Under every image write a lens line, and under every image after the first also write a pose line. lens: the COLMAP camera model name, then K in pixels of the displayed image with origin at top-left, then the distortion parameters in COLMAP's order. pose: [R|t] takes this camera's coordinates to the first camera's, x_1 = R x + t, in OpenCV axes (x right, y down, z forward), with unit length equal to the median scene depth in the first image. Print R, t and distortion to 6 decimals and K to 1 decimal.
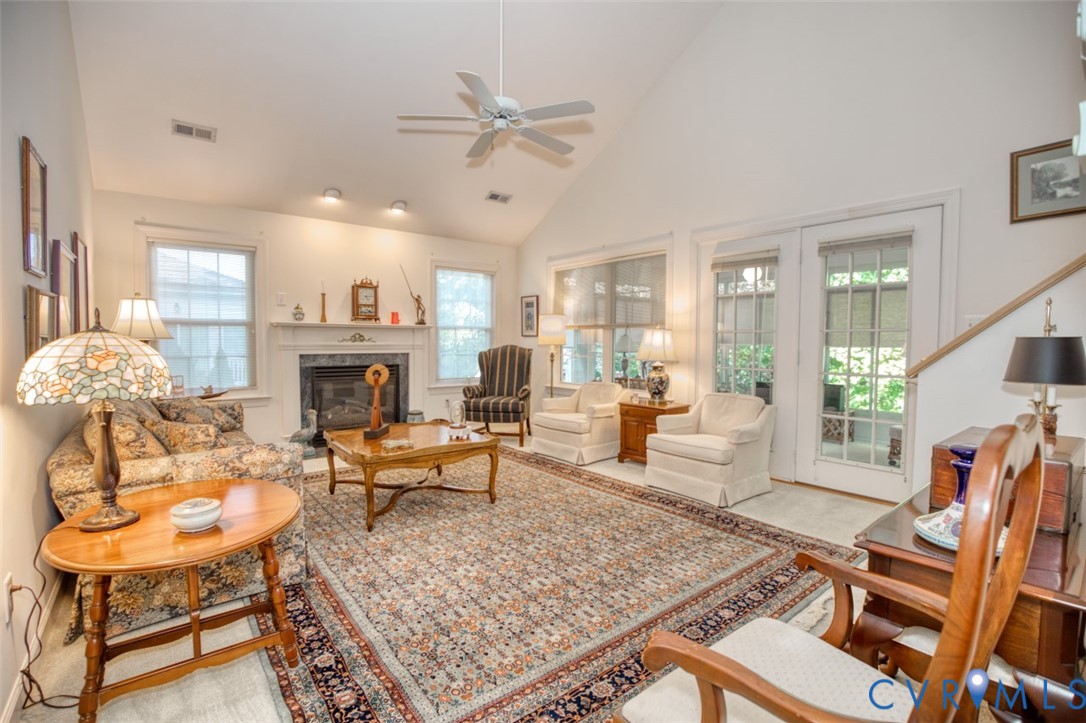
lens RADIAL K [[492.9, 0, 550.1], [0, 492.9, 360.4], [0, 0, 1]] dist [-0.030779, 0.004317]
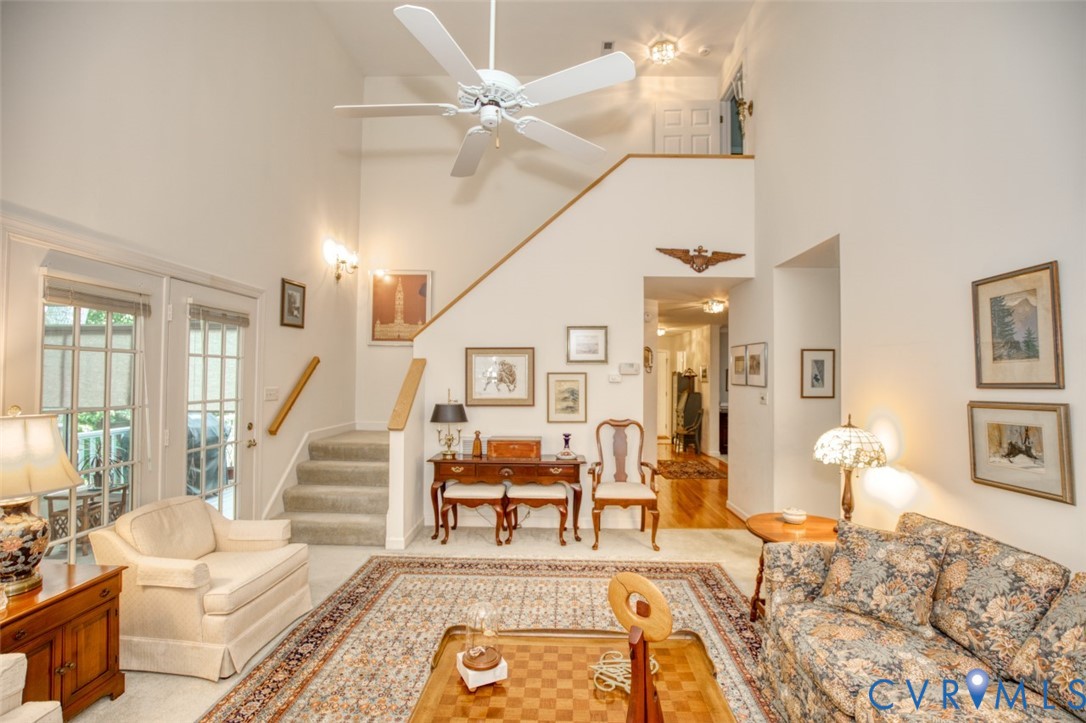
lens RADIAL K [[492.9, 0, 548.0], [0, 492.9, 363.7], [0, 0, 1]] dist [-0.030779, 0.004317]
pose [[-0.747997, 0.006619, 0.663669, -0.377121], [0.017443, 0.999801, 0.009688, -0.097510], [-0.663473, 0.018823, -0.747964, 0.914474]]
